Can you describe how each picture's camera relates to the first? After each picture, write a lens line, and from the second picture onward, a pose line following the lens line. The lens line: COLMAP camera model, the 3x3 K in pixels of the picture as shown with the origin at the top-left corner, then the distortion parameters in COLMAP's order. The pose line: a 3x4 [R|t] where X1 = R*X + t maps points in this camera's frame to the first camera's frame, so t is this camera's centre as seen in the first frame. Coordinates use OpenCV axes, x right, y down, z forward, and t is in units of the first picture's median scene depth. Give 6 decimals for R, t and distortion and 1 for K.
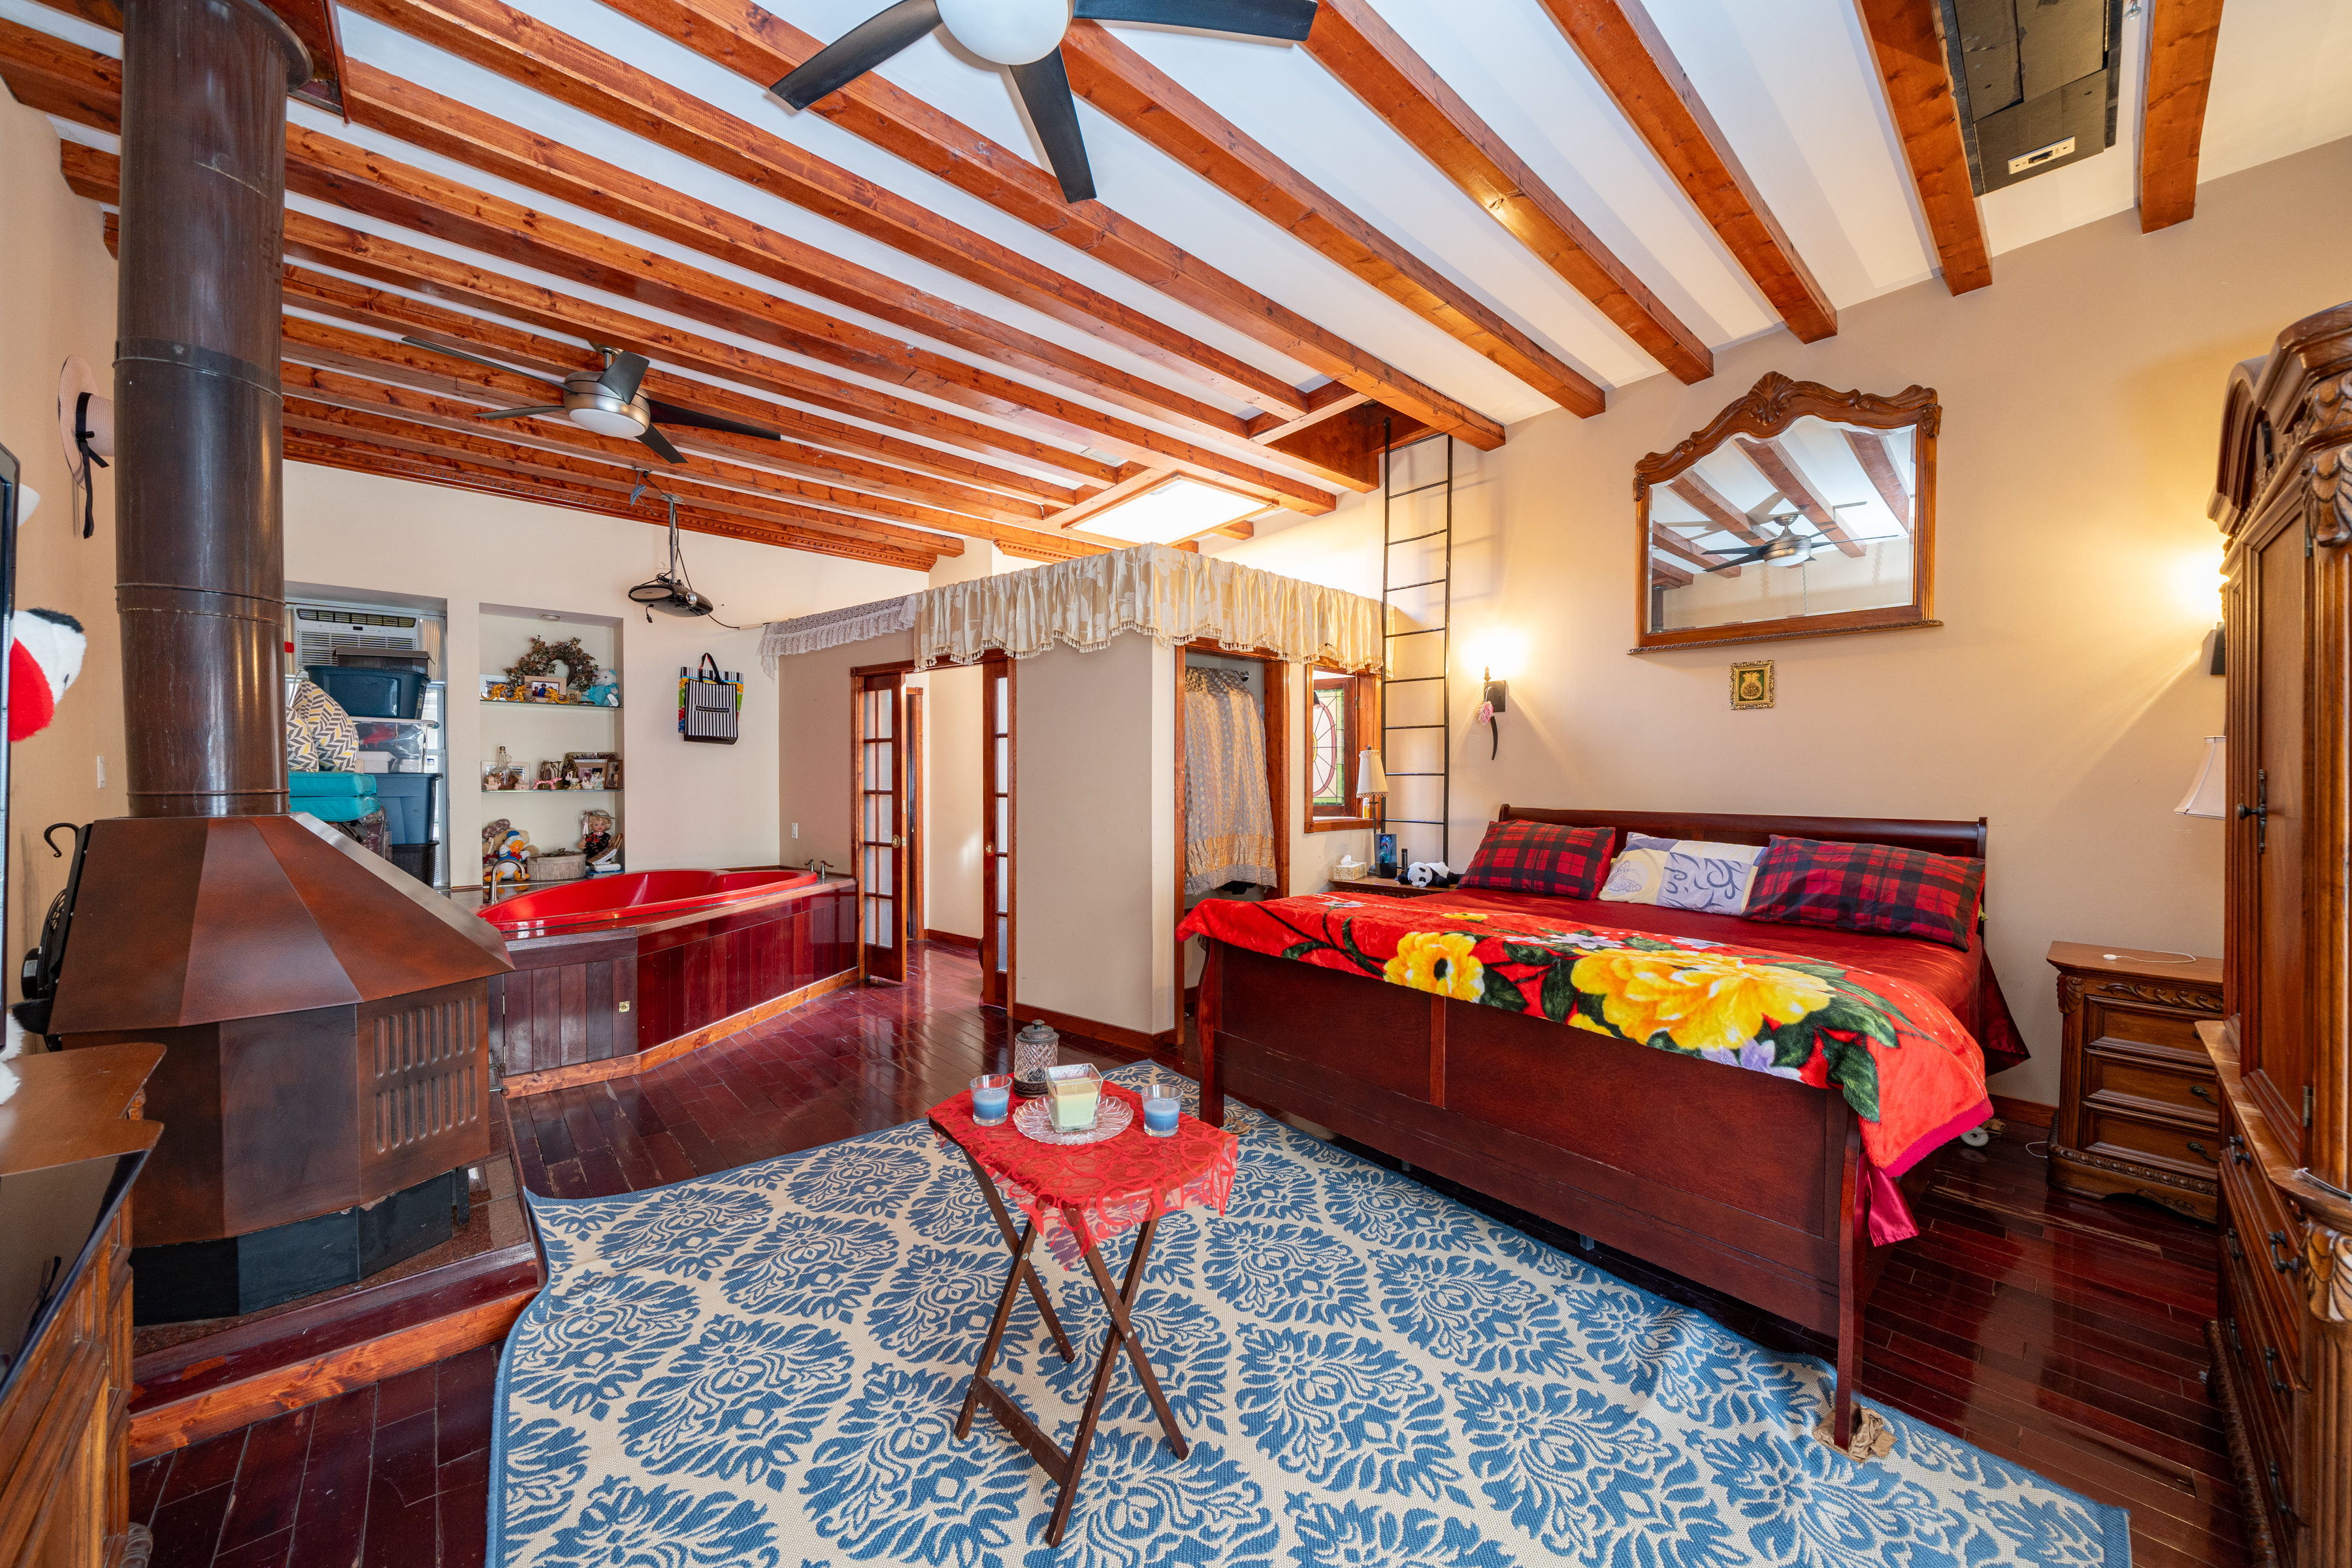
lens RADIAL K [[819.3, 0, 1230.7], [0, 819.3, 776.0], [0, 0, 1]] dist [0.000216, 0.000017]
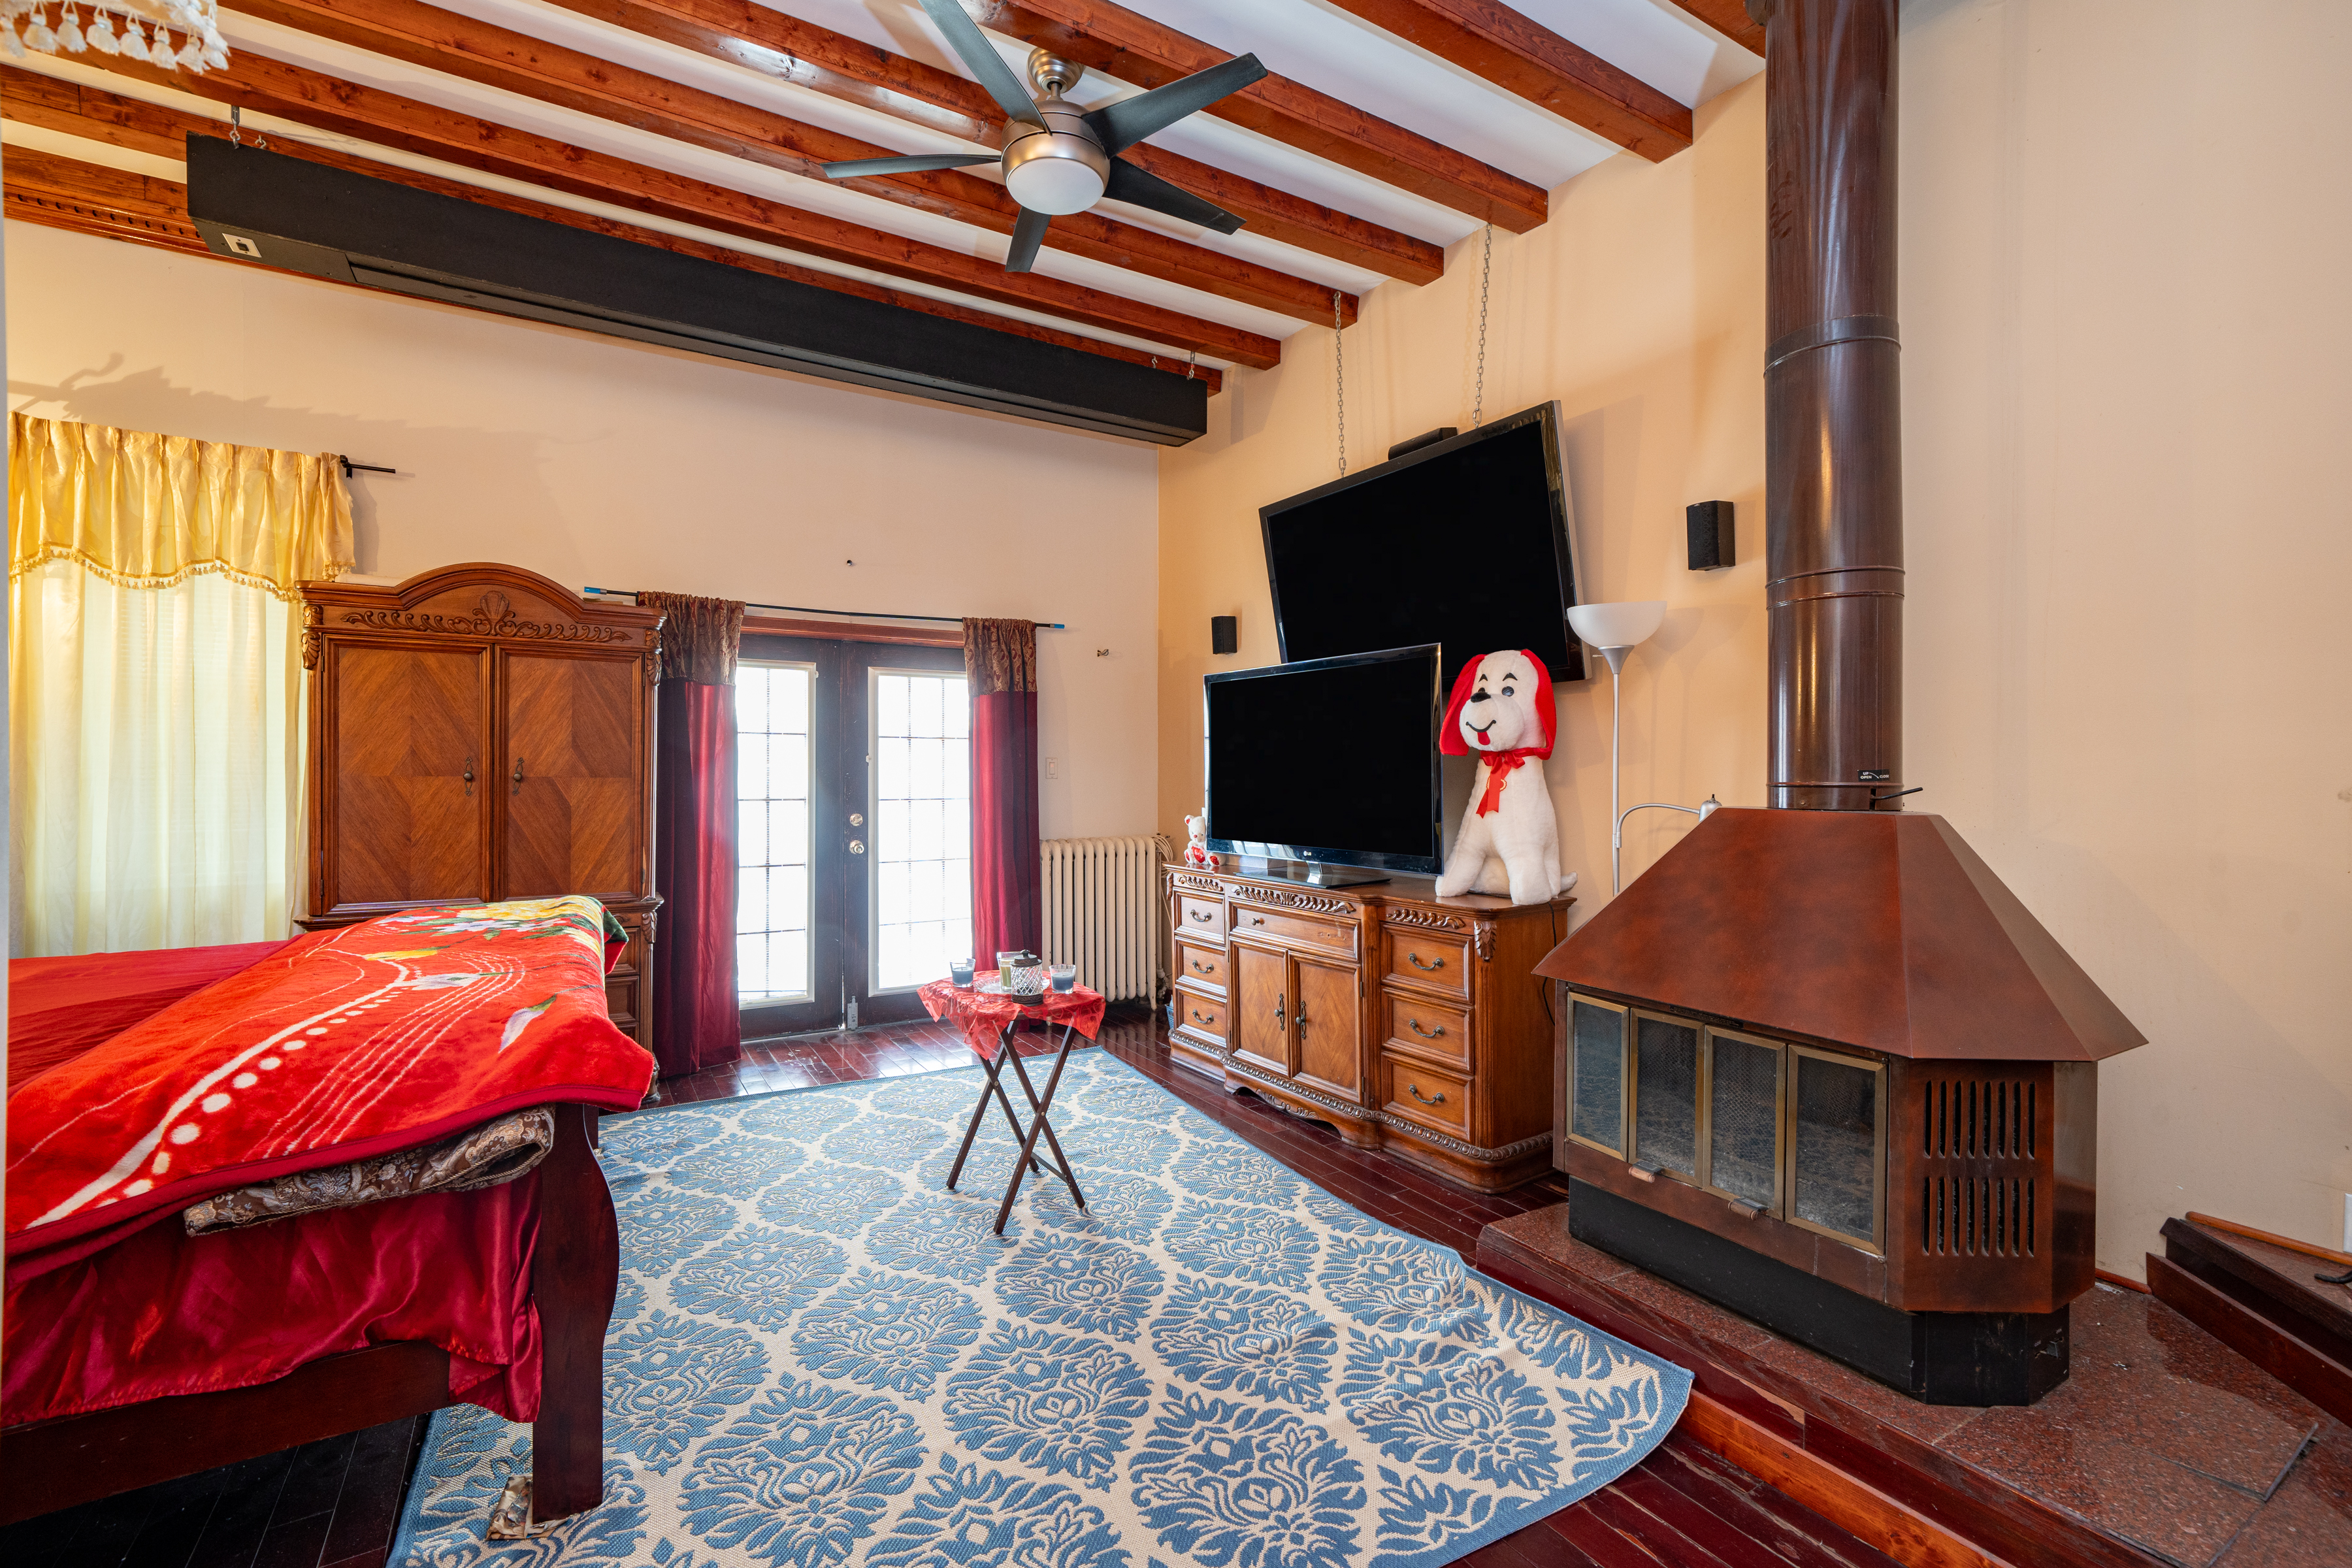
lens RADIAL K [[1035.9, 0, 1176.1], [0, 1035.9, 783.3], [0, 0, 1]] dist [0.000455, 0.000084]
pose [[-0.973216, -0.001097, 0.229892, -0.677978], [0.001293, 0.999947, 0.010243, 0.004798], [-0.229891, 0.010266, -0.973162, 2.032154]]
